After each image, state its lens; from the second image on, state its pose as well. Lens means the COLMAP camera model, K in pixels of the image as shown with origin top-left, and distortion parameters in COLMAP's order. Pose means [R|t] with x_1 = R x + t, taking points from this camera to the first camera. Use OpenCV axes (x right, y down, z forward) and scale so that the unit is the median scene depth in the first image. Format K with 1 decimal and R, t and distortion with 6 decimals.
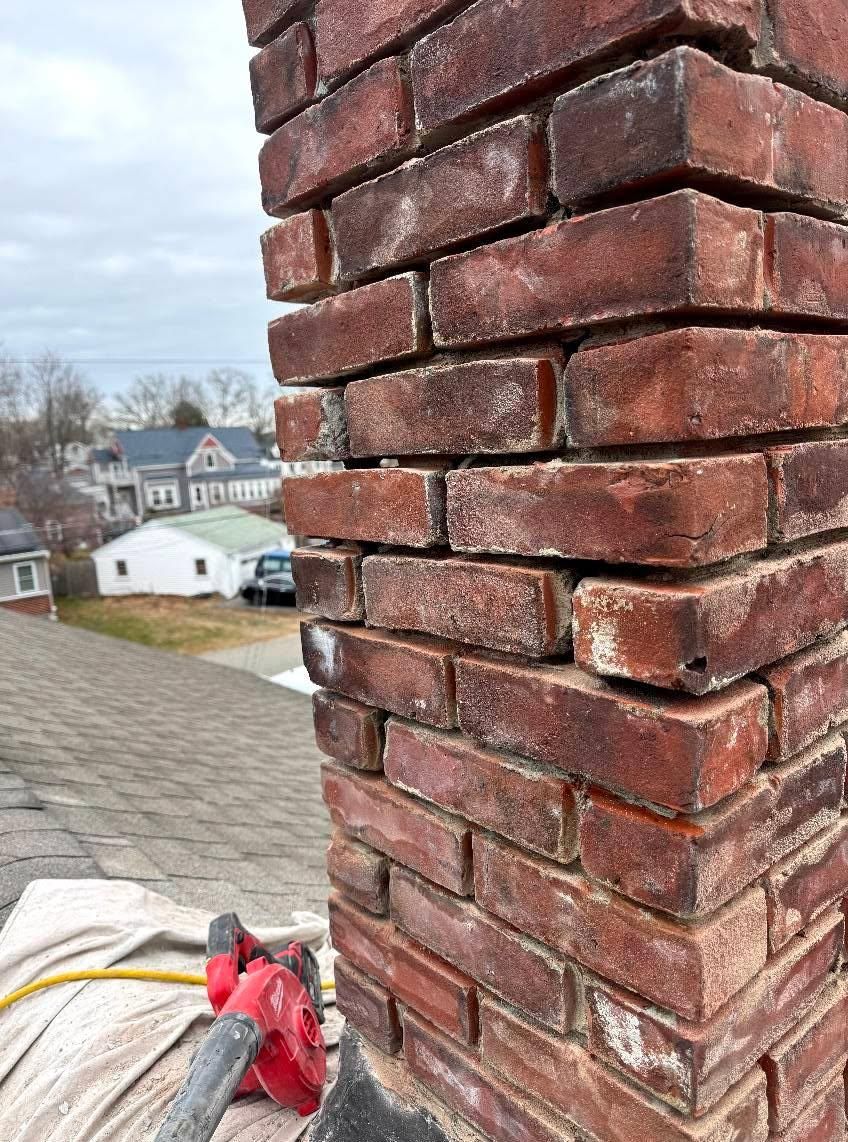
lens RADIAL K [[861.9, 0, 424.0], [0, 861.9, 571.0], [0, 0, 1]] dist [0.077976, -0.101593]
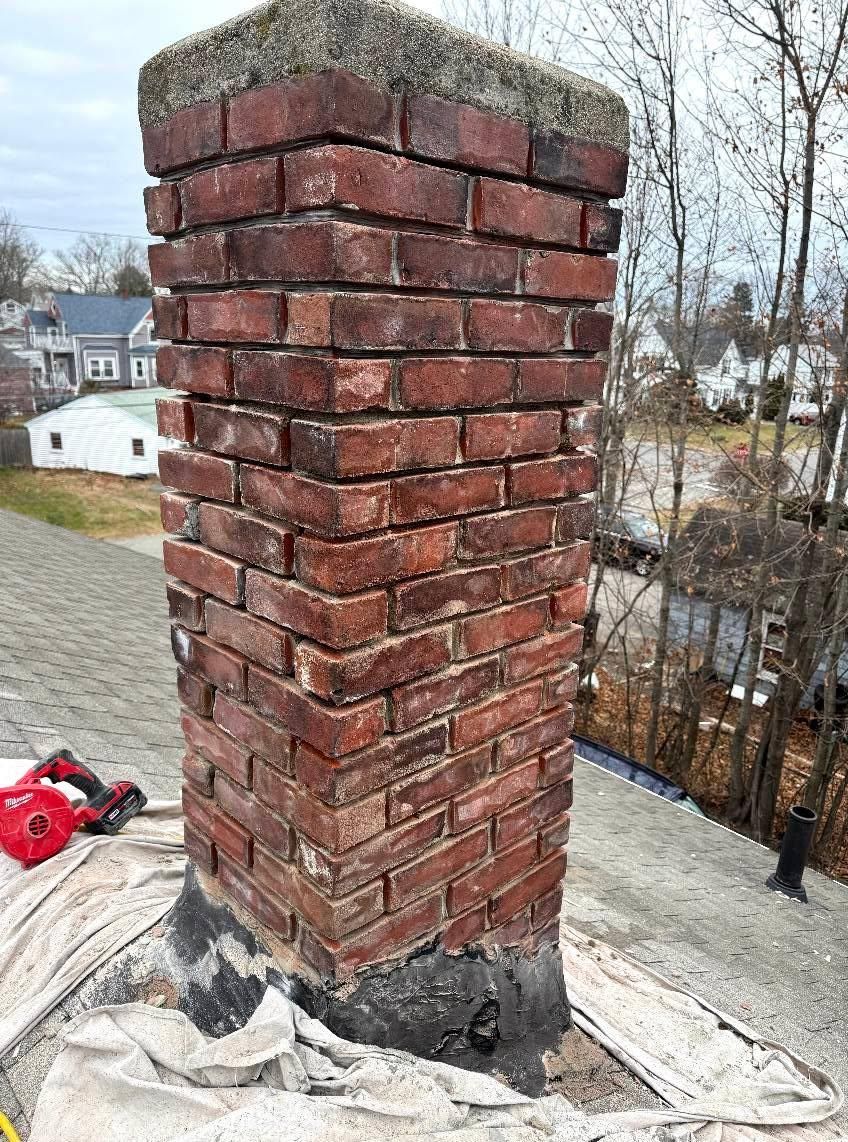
lens RADIAL K [[837.0, 0, 424.0], [0, 837.0, 571.0], [0, 0, 1]] dist [0.162148, -0.310767]
pose [[0.993937, 0.076809, 0.078679, 0.242428], [-0.085256, 0.990233, 0.110315, -0.314948], [-0.069438, -0.116354, 0.990778, -0.756312]]
